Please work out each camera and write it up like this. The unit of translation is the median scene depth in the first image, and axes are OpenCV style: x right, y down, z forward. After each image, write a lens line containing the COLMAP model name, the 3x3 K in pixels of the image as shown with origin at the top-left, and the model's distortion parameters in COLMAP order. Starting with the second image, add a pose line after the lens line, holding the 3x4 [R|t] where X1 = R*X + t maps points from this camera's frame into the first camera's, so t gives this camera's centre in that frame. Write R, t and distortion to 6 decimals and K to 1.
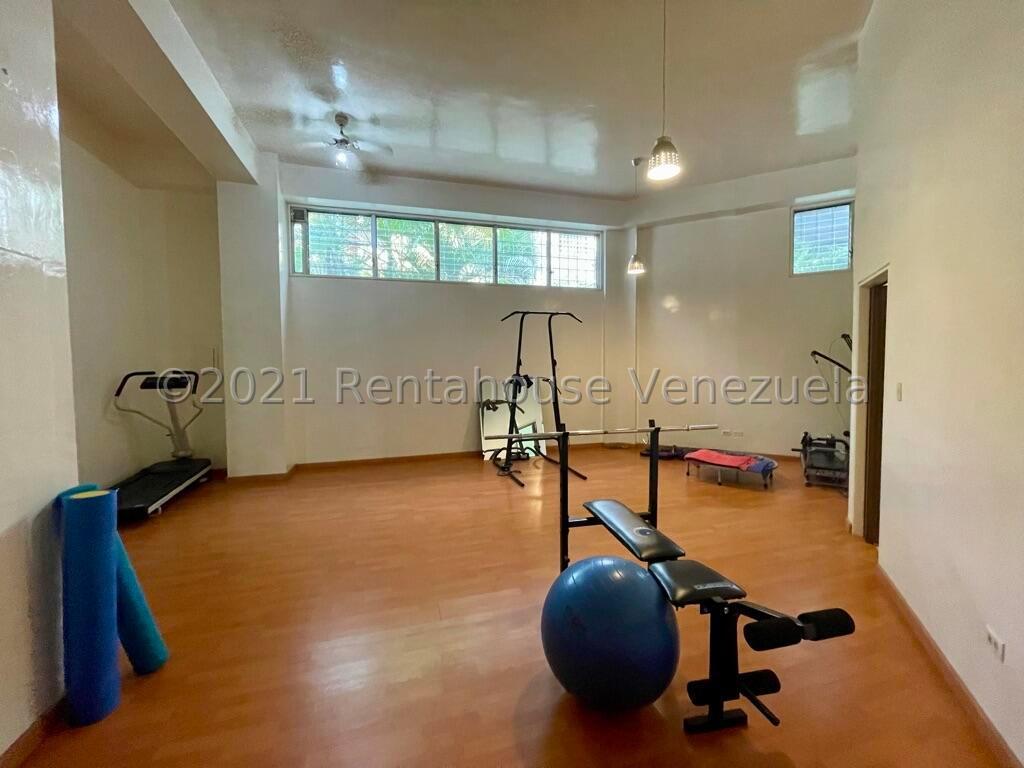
lens RADIAL K [[415.7, 0, 510.5], [0, 415.7, 384.3], [0, 0, 1]] dist [-0.000791, 0.000649]
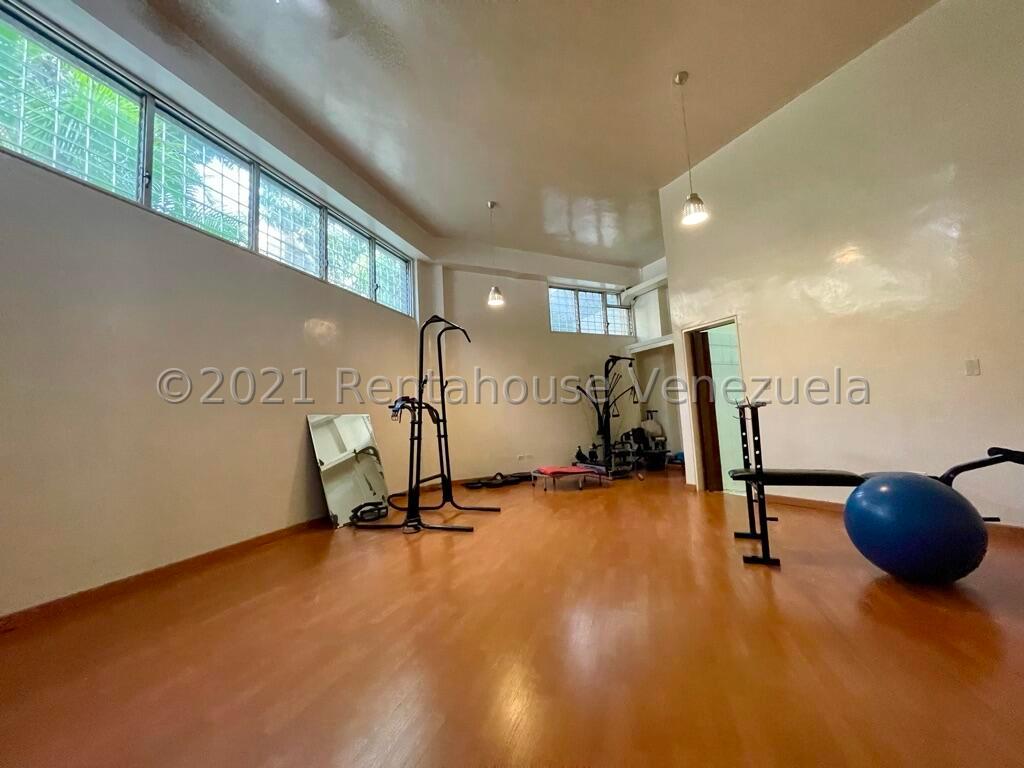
lens RADIAL K [[415.7, 0, 510.5], [0, 415.7, 384.3], [0, 0, 1]] dist [-0.000791, 0.000649]
pose [[0.587035, 0.056391, 0.807595, -0.517903], [0.080558, 0.988551, -0.127584, 0.072494], [-0.805543, 0.139954, 0.575772, 0.391473]]
